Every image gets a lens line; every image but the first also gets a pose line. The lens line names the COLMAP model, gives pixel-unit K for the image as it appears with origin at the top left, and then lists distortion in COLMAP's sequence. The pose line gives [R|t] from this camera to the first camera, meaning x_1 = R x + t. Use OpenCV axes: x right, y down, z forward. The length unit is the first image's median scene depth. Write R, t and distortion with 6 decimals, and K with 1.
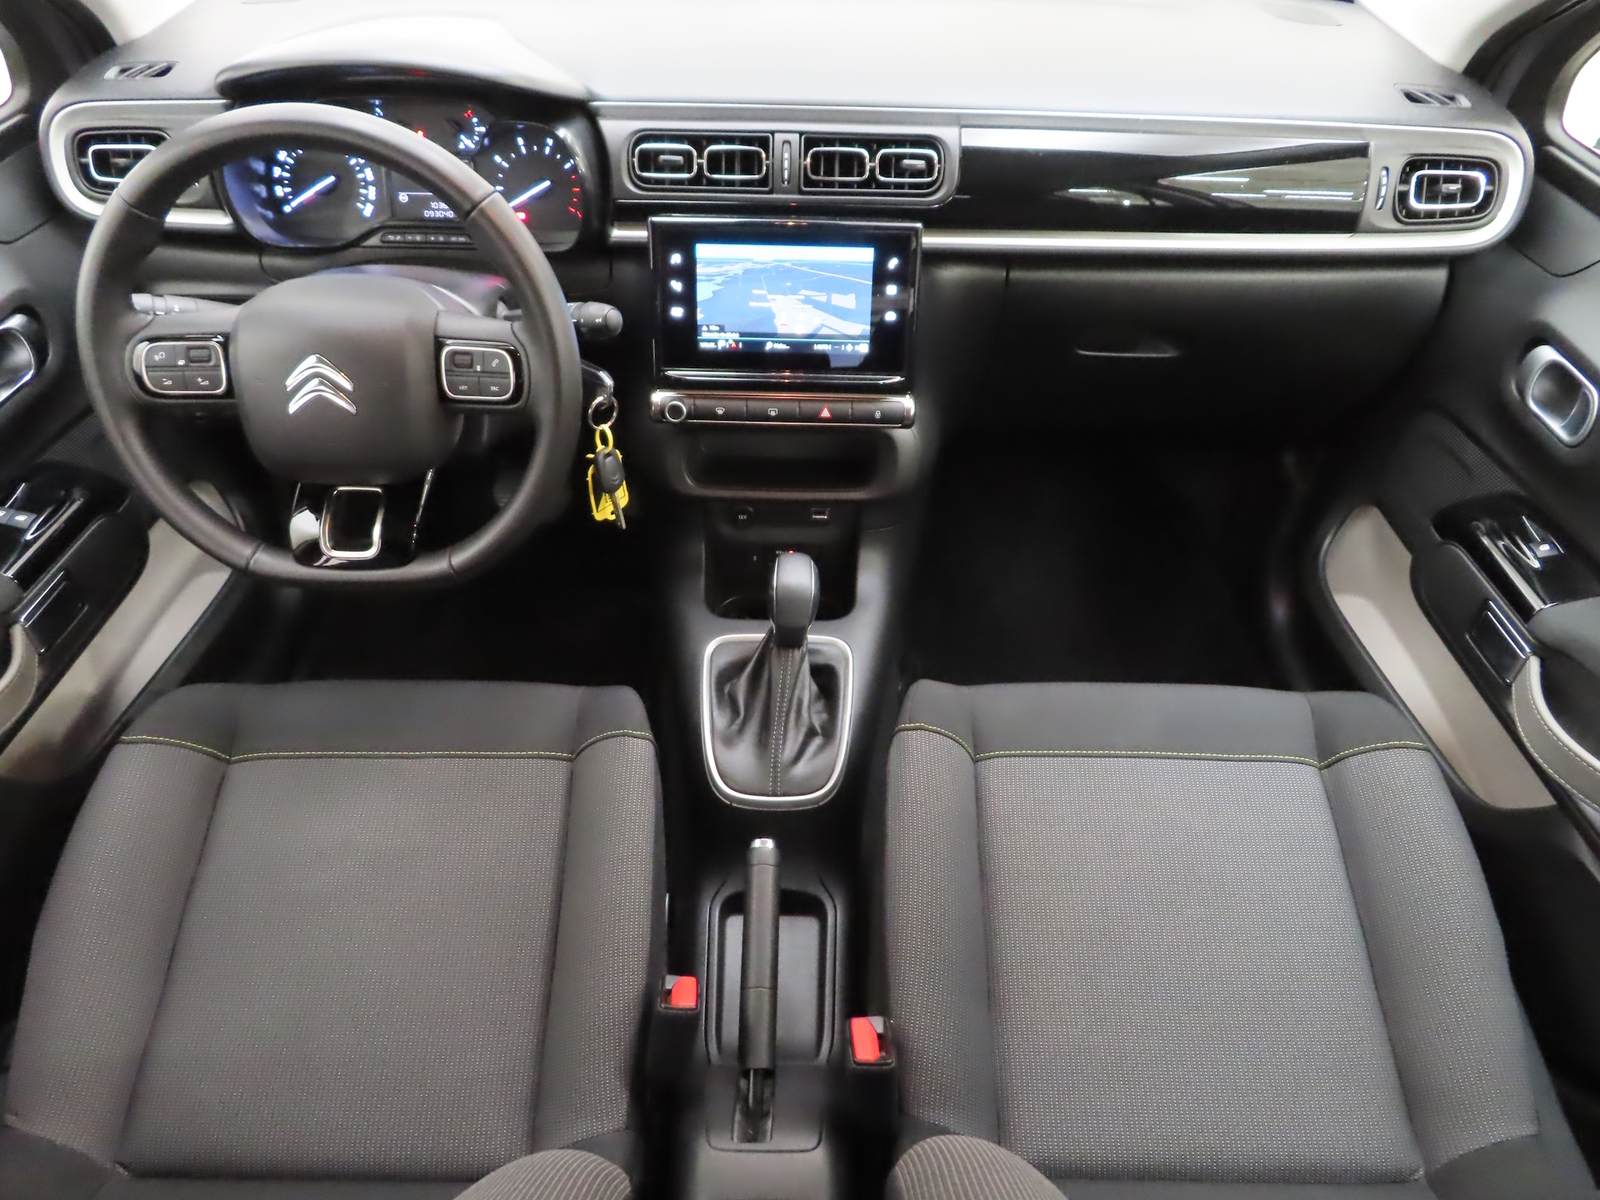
lens RADIAL K [[1142.3, 0, 790.9], [0, 1142.3, 600.7], [0, 0, 1]] dist [-0.004398, 0.014465]
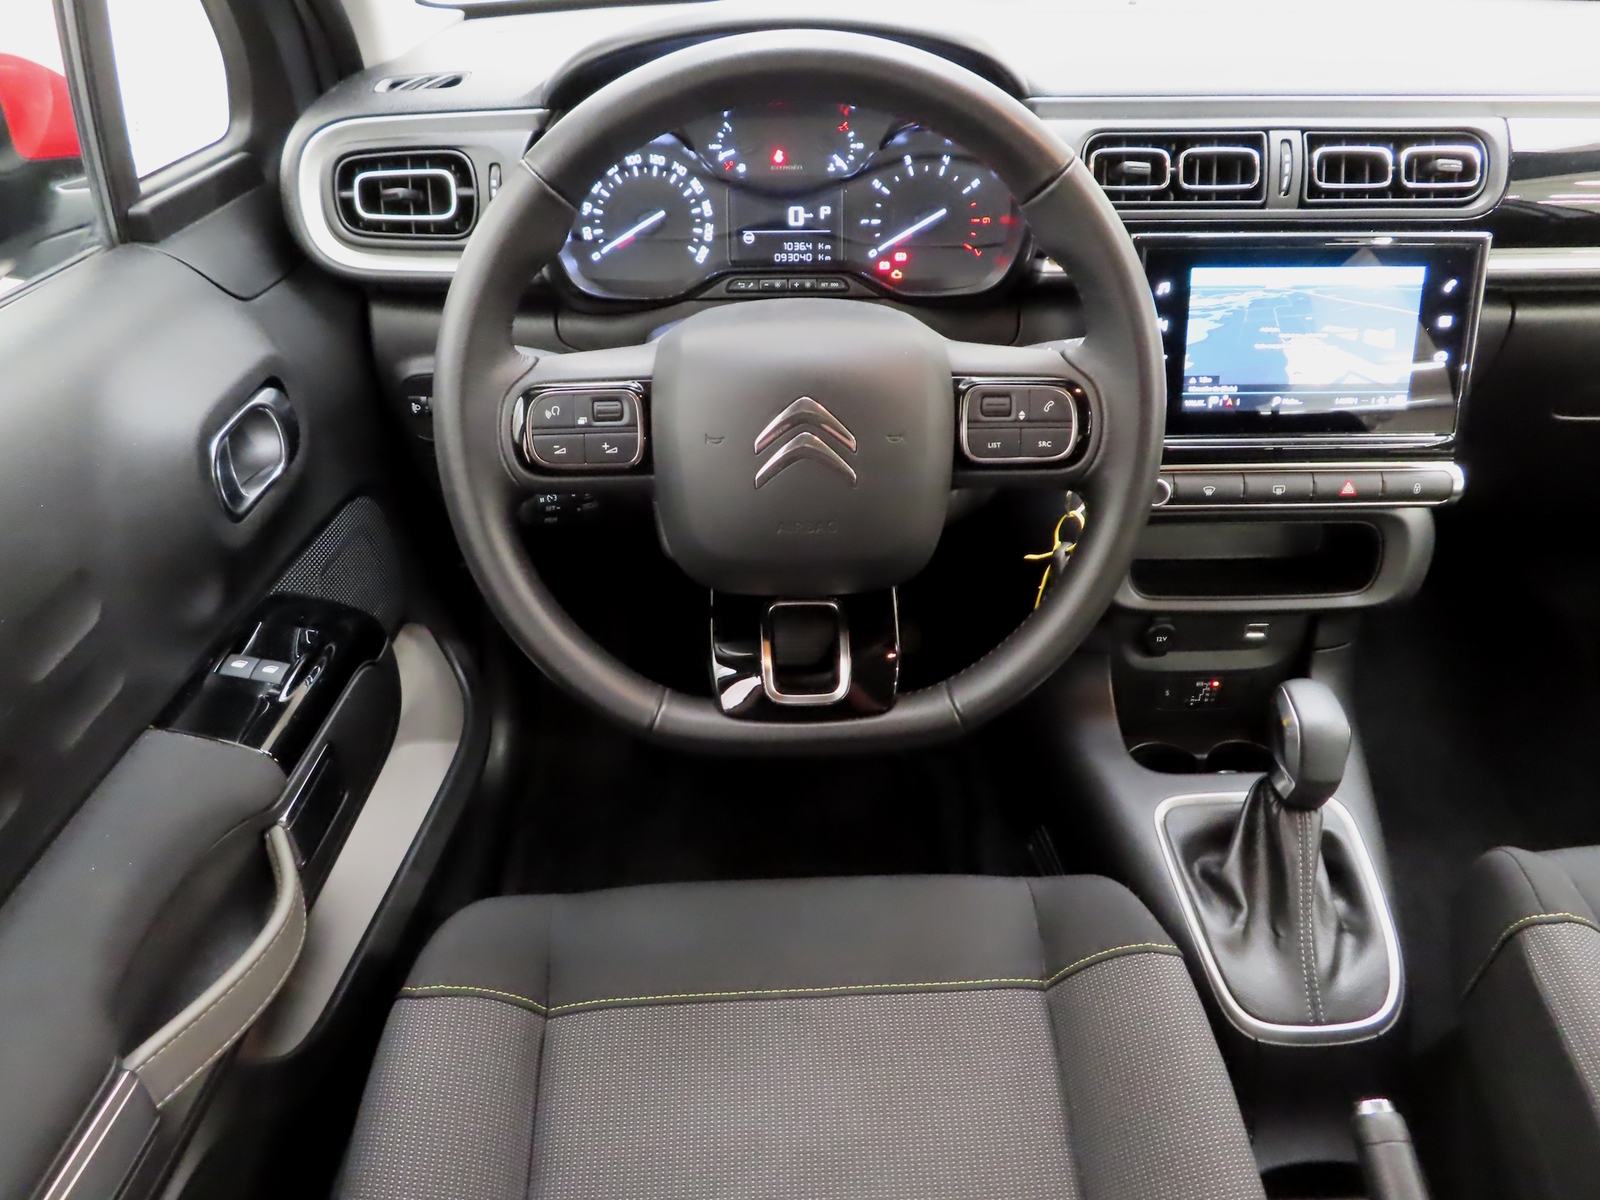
lens RADIAL K [[1142.3, 0, 812.4], [0, 1142.3, 603.8], [0, 0, 1]] dist [-0.004398, 0.014465]
pose [[0.998705, -0.037169, 0.034750, -0.350548], [0.041389, 0.990665, -0.129886, -0.007889], [-0.029598, 0.131156, 0.990920, 0.285033]]
